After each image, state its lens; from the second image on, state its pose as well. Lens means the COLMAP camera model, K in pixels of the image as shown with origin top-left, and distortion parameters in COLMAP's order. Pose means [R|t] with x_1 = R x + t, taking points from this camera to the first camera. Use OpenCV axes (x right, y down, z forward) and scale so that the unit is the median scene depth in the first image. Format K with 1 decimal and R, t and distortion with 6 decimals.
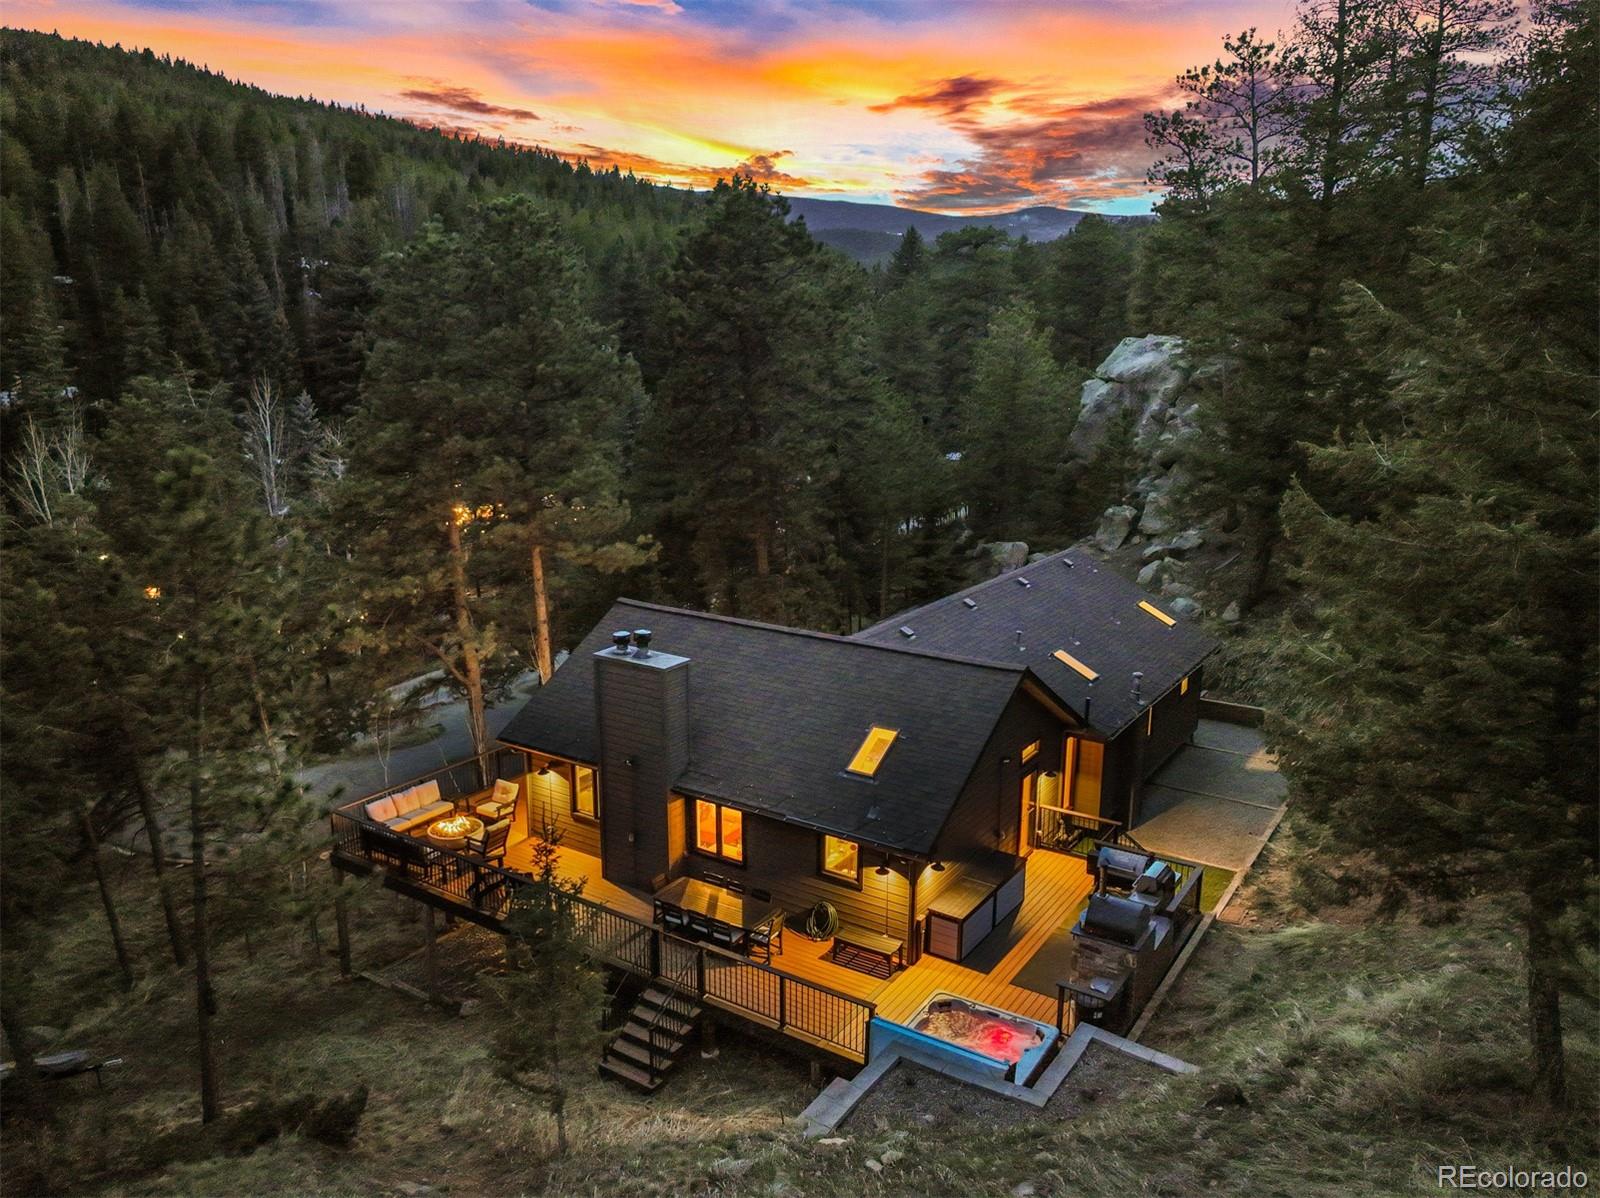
lens RADIAL K [[1149.2, 0, 804.1], [0, 1149.2, 599.2], [0, 0, 1]] dist [0.007440, 0.014711]
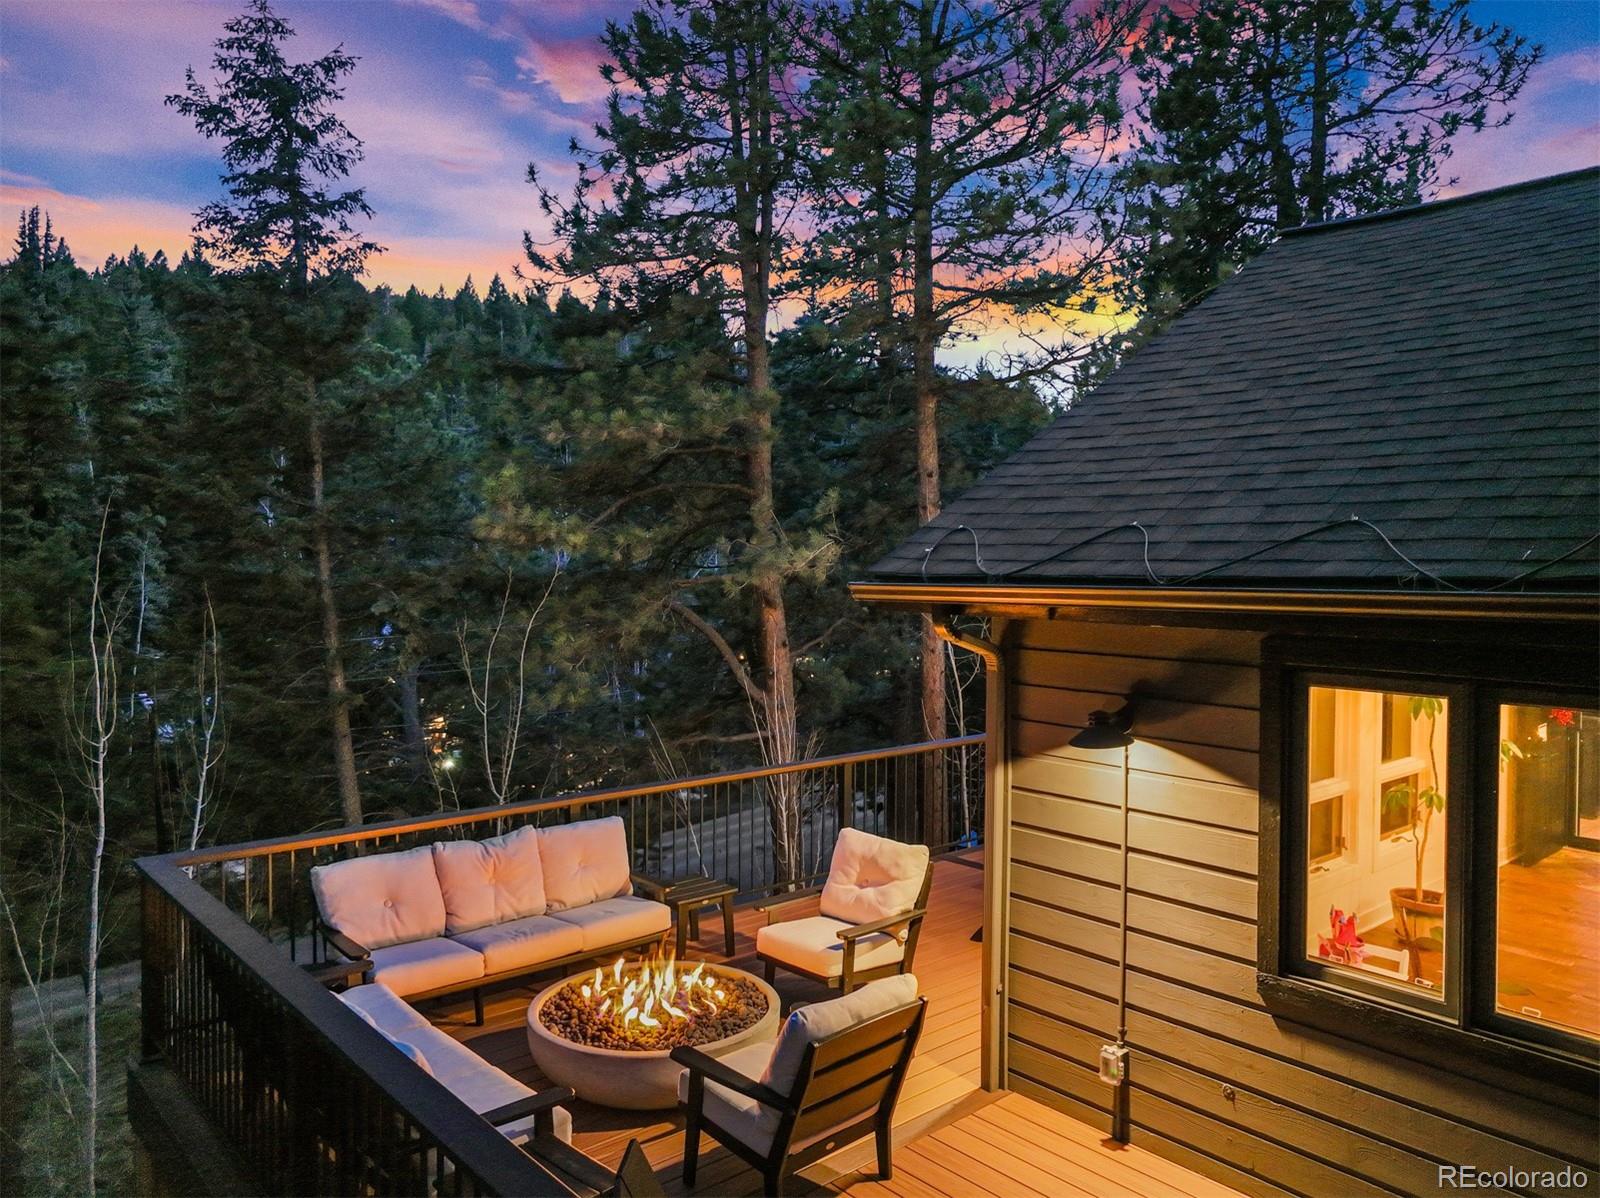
lens RADIAL K [[1149.2, 0, 804.1], [0, 1149.2, 599.2], [0, 0, 1]] dist [0.007440, 0.014711]
pose [[0.964530, 0.008739, -0.263827, -0.224990], [-0.057736, 0.982237, -0.178542, 0.165095], [0.257580, 0.187441, 0.947902, 0.807549]]
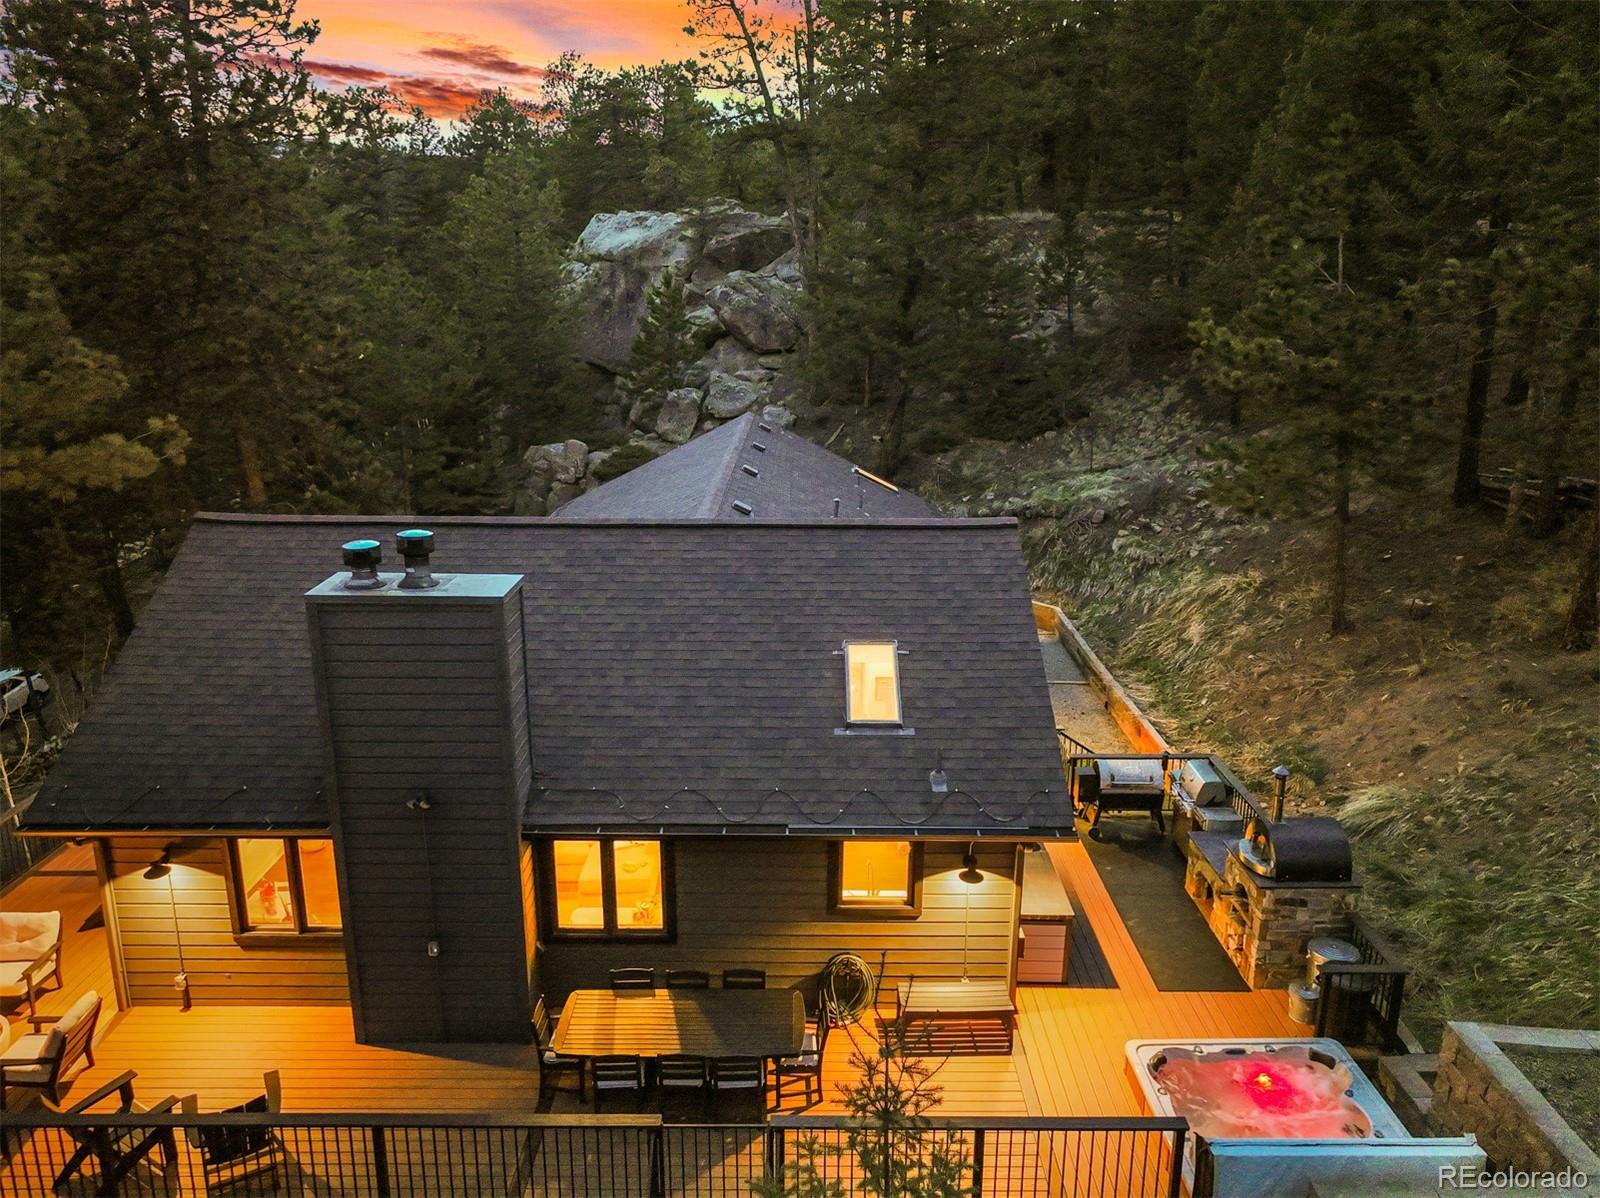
lens RADIAL K [[1149.2, 0, 804.1], [0, 1149.2, 599.2], [0, 0, 1]] dist [0.007440, 0.014711]
pose [[0.838098, -0.145851, 0.525660, -0.237775], [0.122660, 0.989305, 0.078929, 0.034222], [-0.531550, -0.001673, 0.847025, 0.453857]]
